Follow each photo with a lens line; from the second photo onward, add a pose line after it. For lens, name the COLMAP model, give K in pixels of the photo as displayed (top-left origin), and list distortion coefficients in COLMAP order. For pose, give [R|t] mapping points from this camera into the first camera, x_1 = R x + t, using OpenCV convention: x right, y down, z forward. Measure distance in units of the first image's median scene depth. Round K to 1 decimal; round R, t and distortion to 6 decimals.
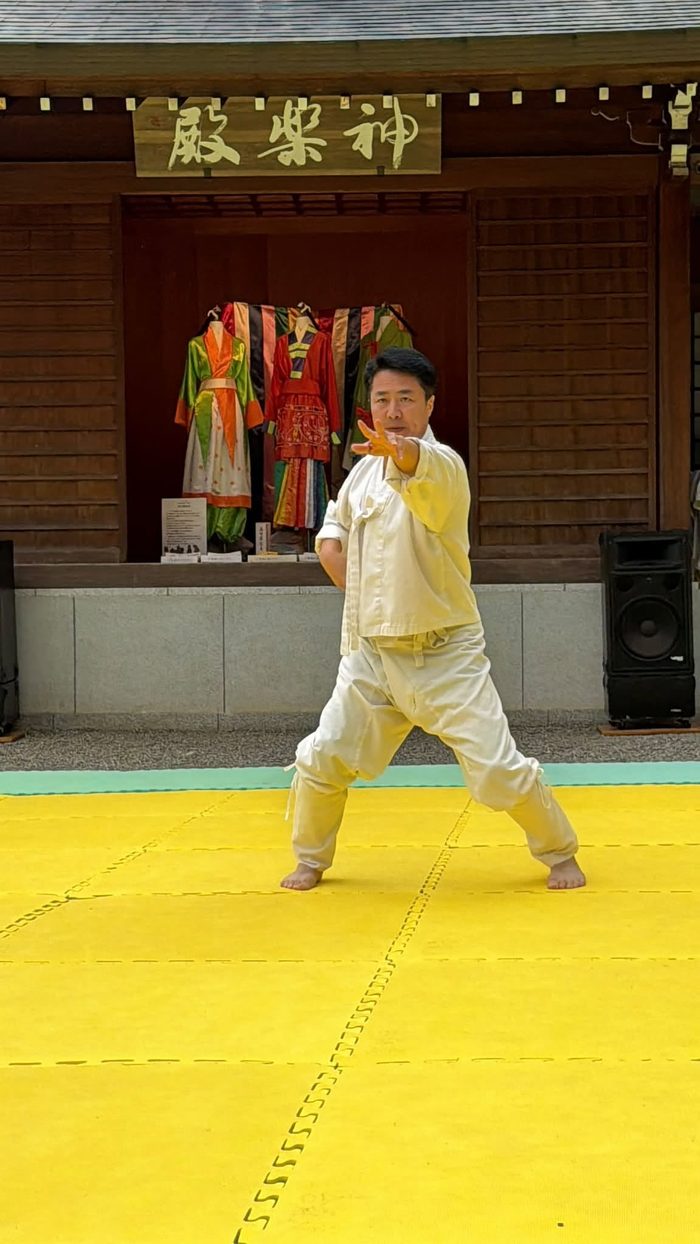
lens RADIAL K [[2069.4, 0, 354.2], [0, 2069.4, 633.2], [0, 0, 1]] dist [0.171185, 0.000000]
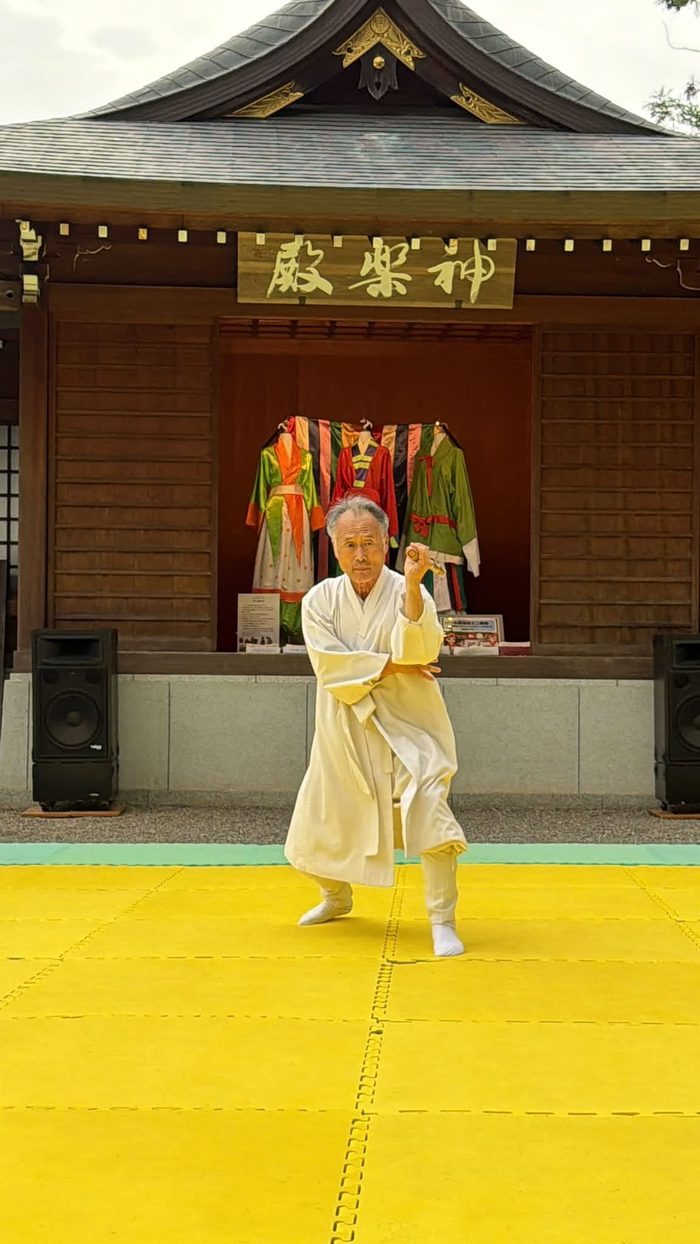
lens RADIAL K [[1917.0, 0, 340.5], [0, 1917.0, 638.5], [0, 0, 1]] dist [0.167417, 0.000000]
pose [[0.996725, 0.022866, 0.077566, -0.124888], [-0.019644, 0.998922, -0.042053, 0.000029], [-0.078444, 0.040391, 0.996100, -0.008002]]
